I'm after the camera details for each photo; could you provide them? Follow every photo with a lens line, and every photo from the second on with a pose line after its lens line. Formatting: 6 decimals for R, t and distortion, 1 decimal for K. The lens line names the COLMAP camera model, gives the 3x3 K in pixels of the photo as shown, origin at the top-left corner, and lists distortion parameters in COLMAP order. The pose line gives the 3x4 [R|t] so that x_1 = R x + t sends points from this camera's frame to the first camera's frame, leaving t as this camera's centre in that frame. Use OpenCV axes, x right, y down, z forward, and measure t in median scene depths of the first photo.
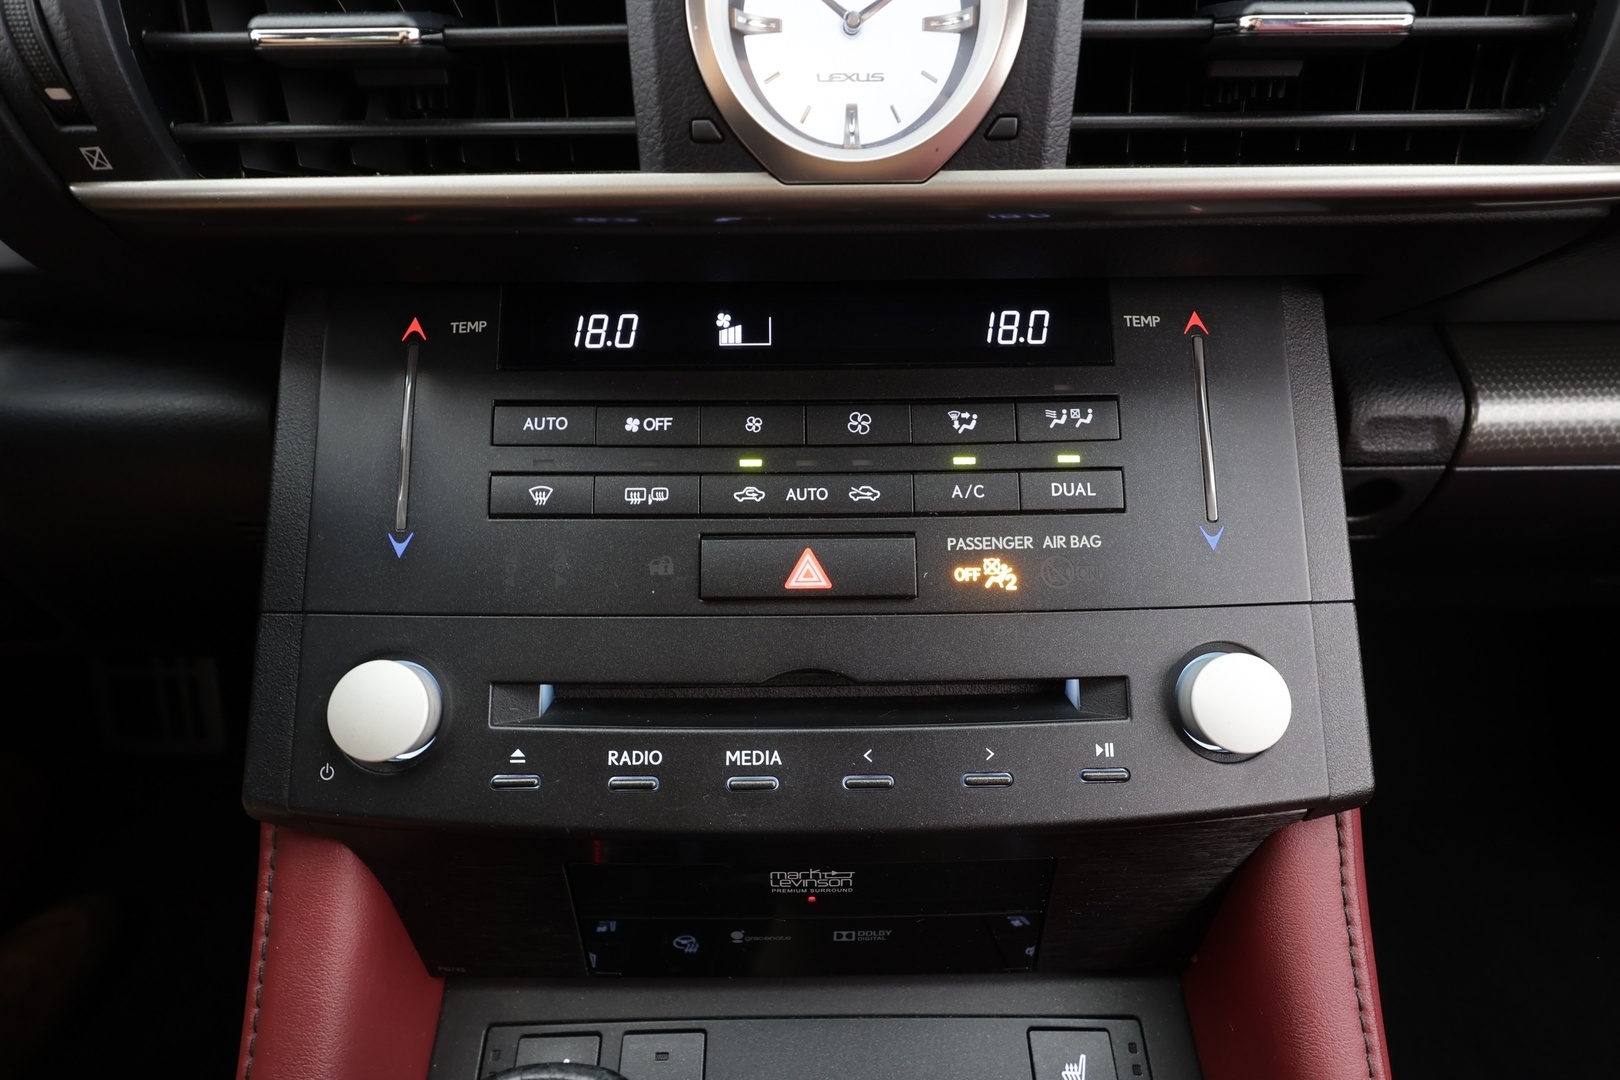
lens RADIAL K [[916.9, 0, 811.2], [0, 916.9, 552.5], [0, 0, 1]] dist [0.043972, 0.000146]
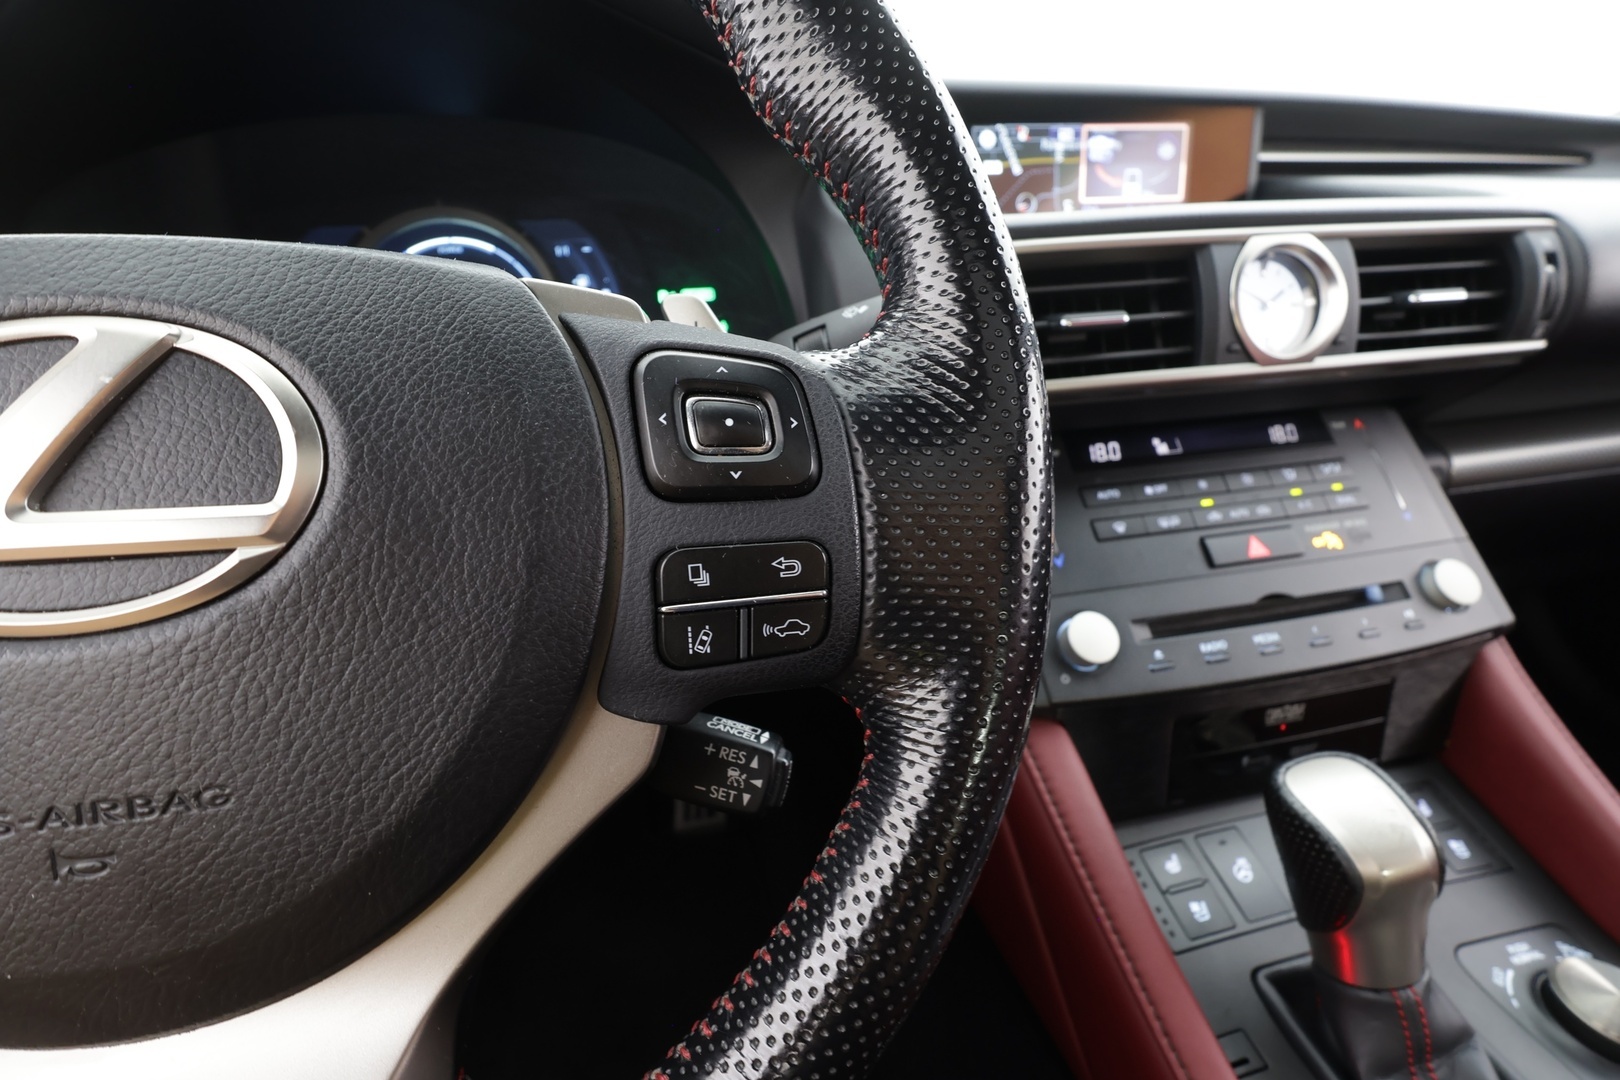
lens RADIAL K [[741.1, 0, 810.0], [0, 741.1, 540.0], [0, 0, 1]] dist [0.001198, 0.000033]
pose [[0.978814, -0.105151, 0.175691, -1.238200], [0.142938, 0.965285, -0.218618, 0.218033], [-0.146604, 0.239099, 0.959864, -0.428562]]
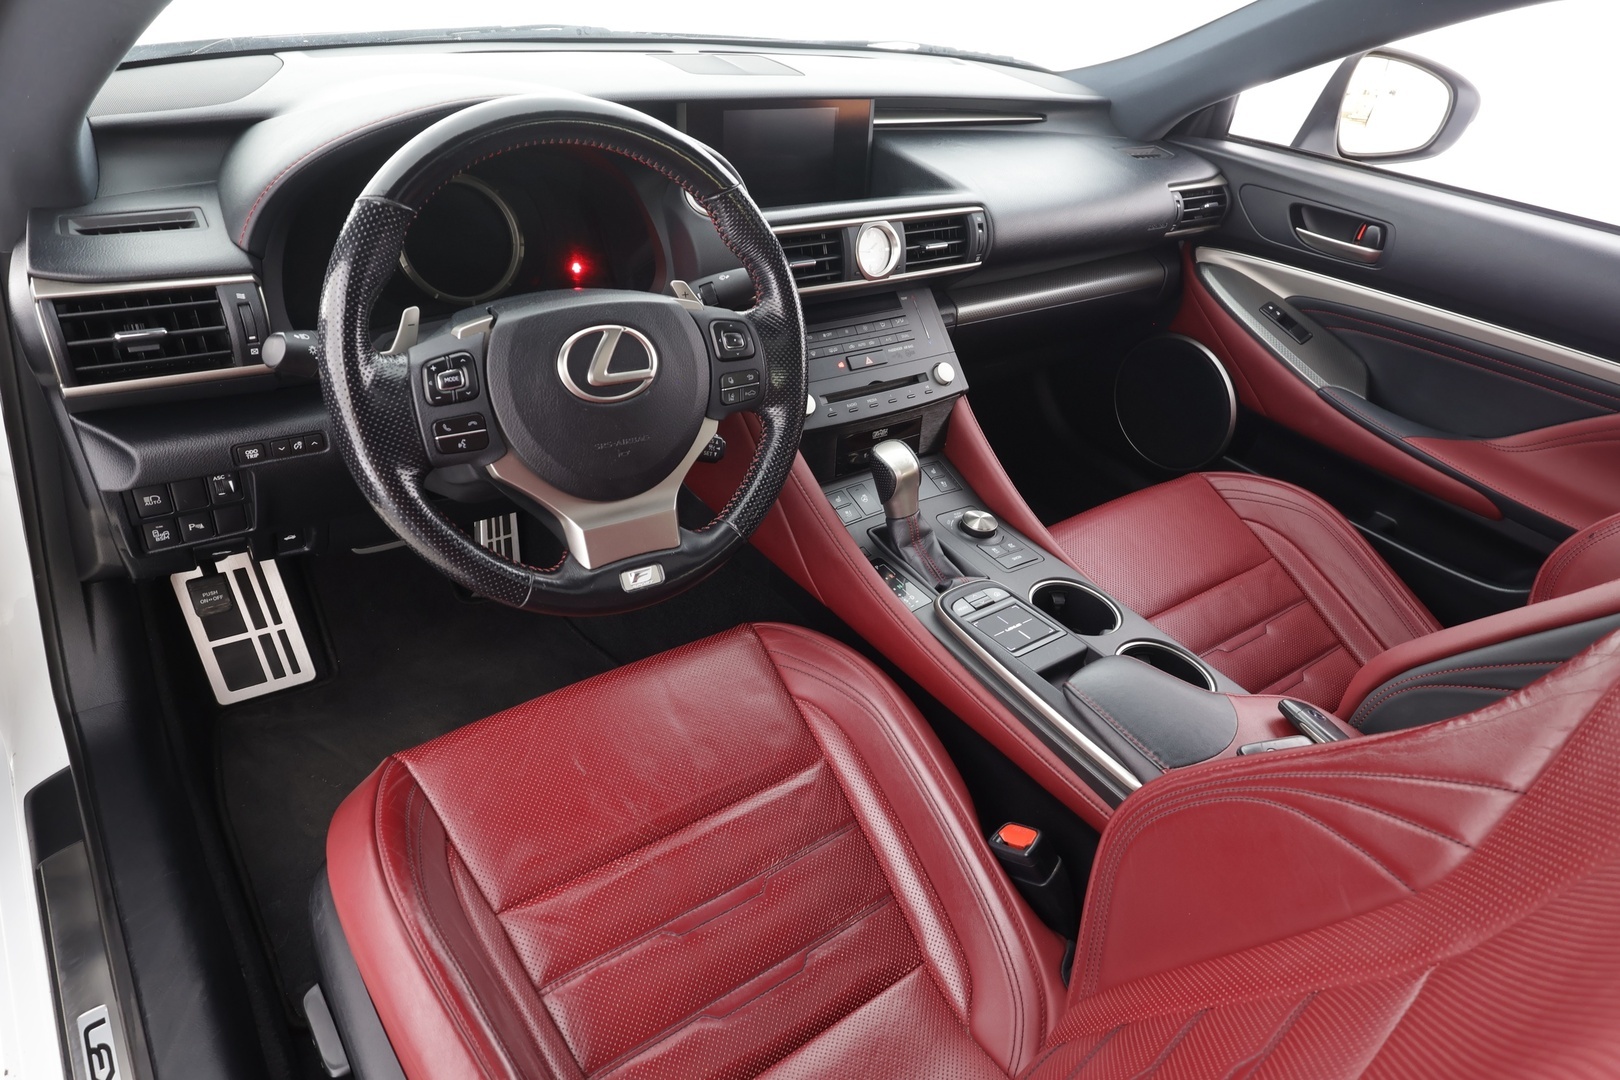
lens RADIAL K [[1029.2, 0, 810.0], [0, 1029.2, 540.0], [0, 0, 1]] dist [0.000585, -0.000117]
pose [[0.807740, -0.241392, 0.537852, -3.145795], [0.248378, 0.966749, 0.060873, 0.490008], [-0.534662, 0.084421, 0.840838, -3.011526]]
